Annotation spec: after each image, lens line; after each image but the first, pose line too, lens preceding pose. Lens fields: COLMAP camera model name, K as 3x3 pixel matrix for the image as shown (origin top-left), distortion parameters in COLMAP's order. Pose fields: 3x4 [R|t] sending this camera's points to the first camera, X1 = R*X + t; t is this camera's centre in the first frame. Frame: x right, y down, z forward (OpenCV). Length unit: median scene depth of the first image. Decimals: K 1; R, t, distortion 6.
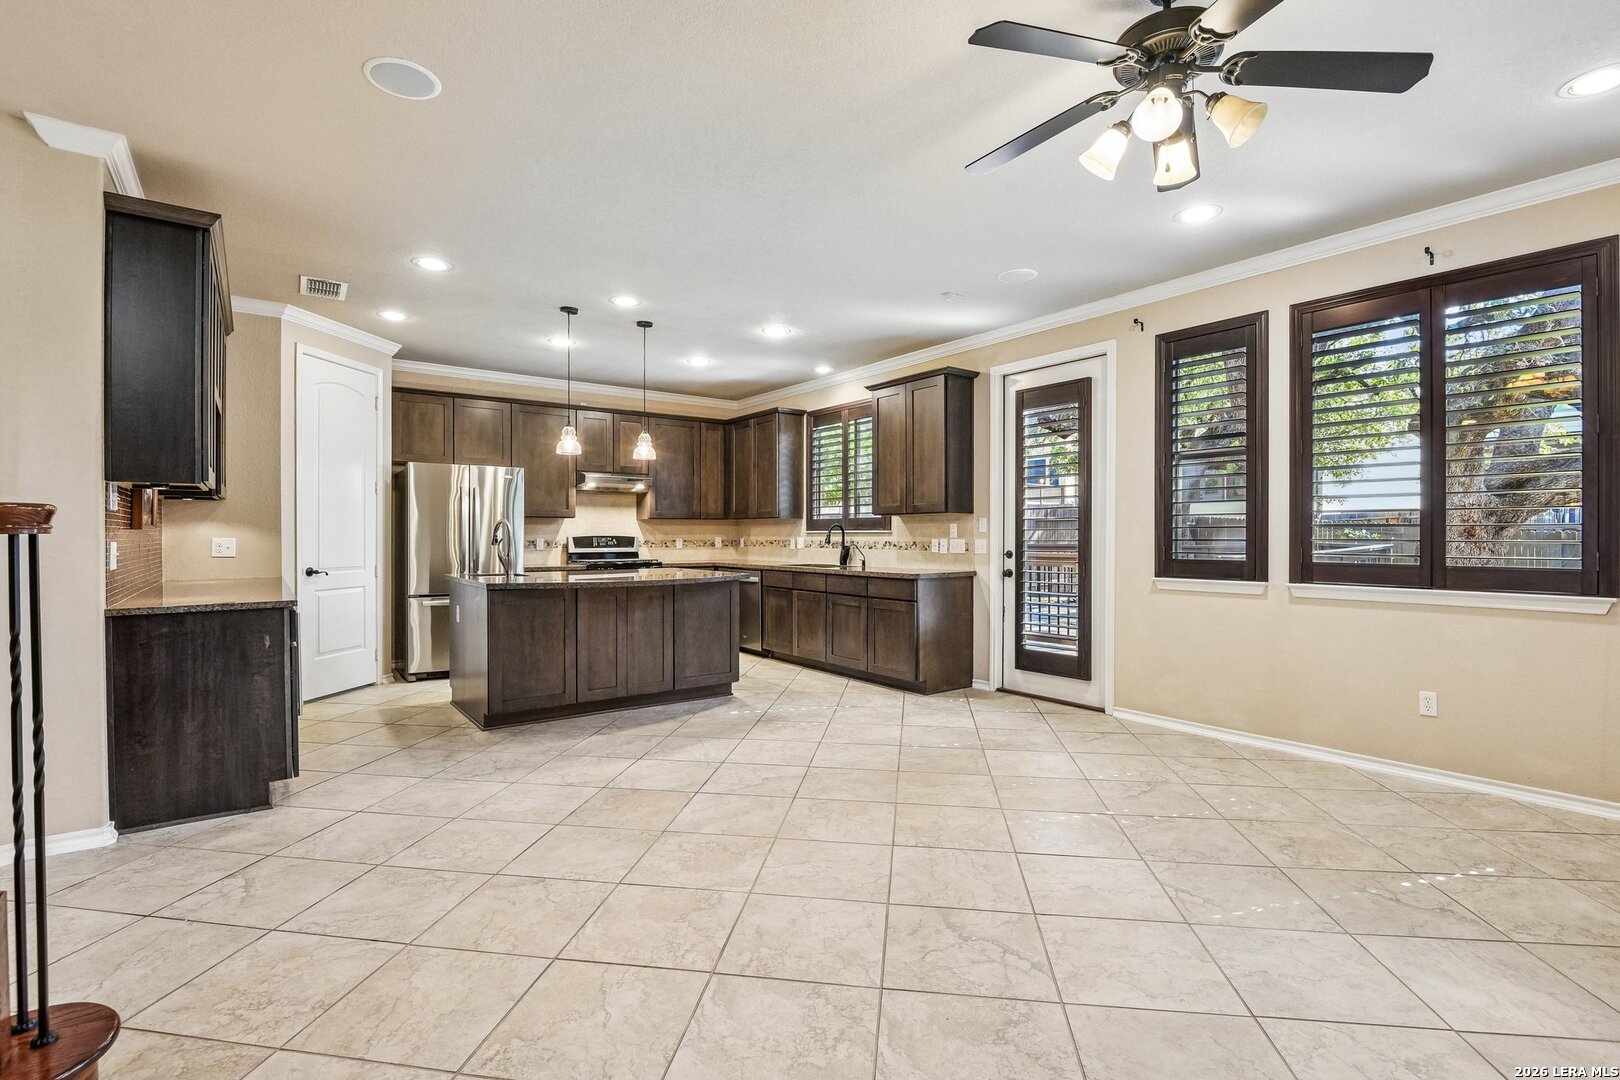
lens RADIAL K [[743.5, 0, 803.5], [0, 743.5, 538.2], [0, 0, 1]] dist [-0.003434, -0.011099]
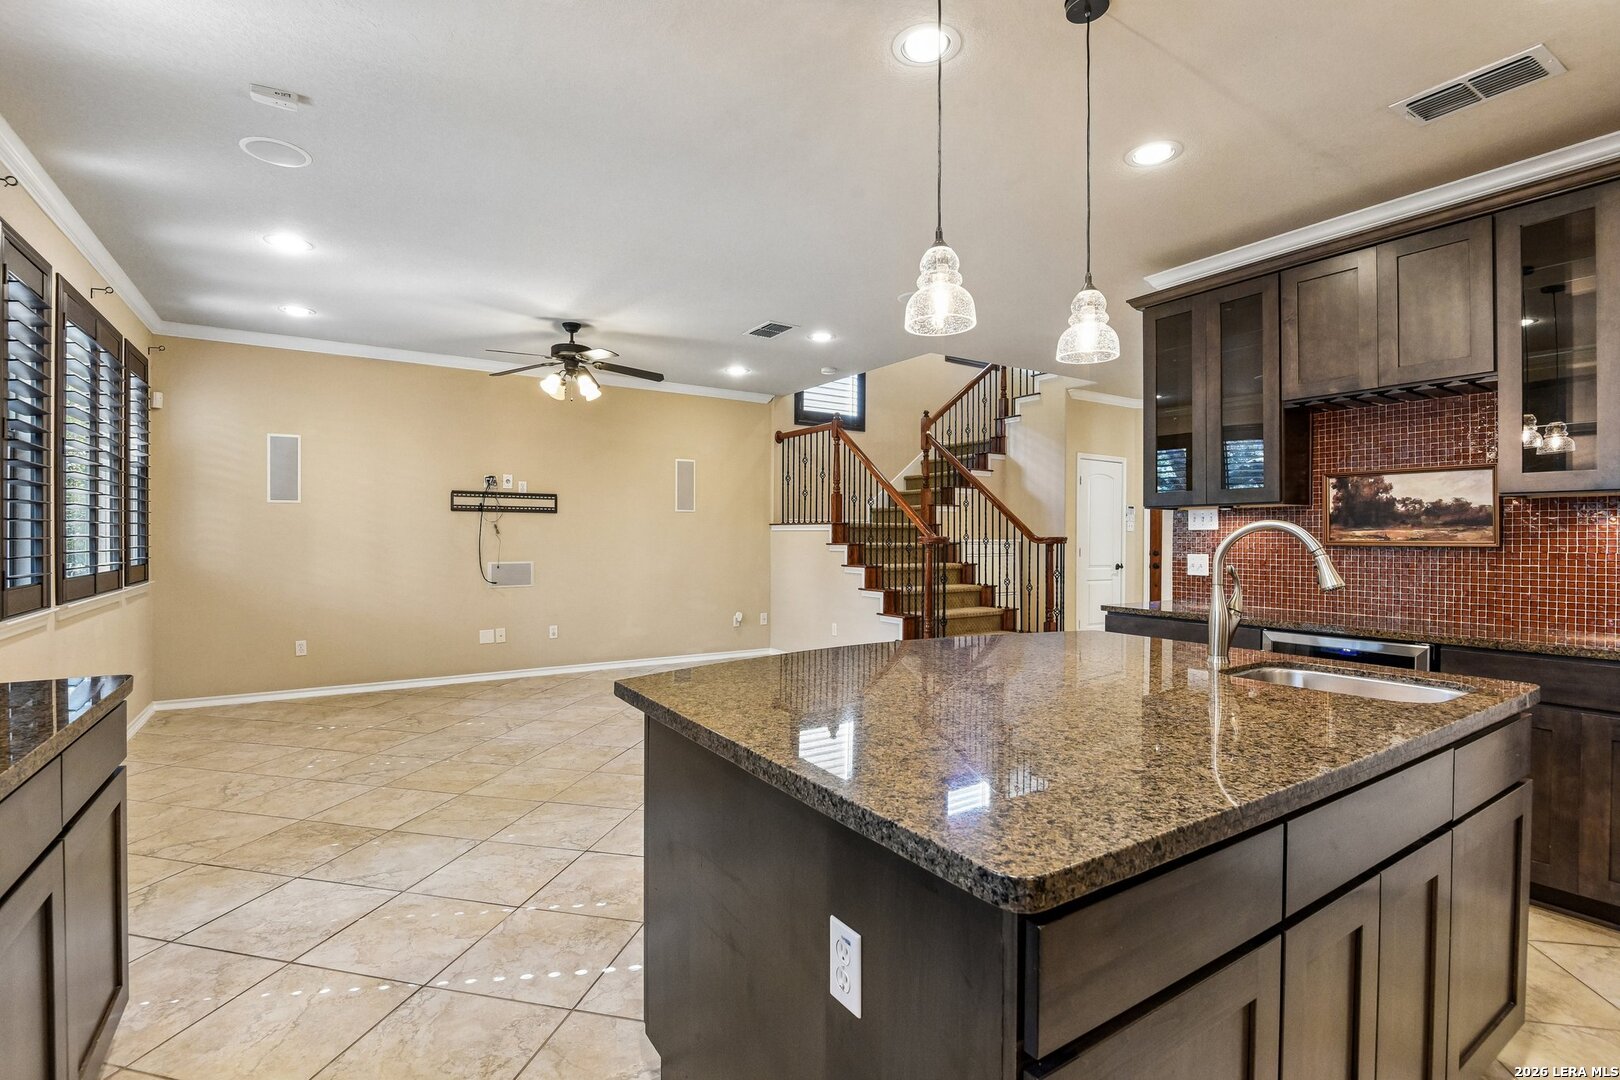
lens RADIAL K [[743.5, 0, 803.5], [0, 743.5, 538.2], [0, 0, 1]] dist [-0.003434, -0.011099]
pose [[-0.997981, -0.003322, 0.063429, -0.163167], [-0.002871, 0.999970, 0.007197, -0.016419], [-0.063451, 0.007000, -0.997960, 1.229019]]
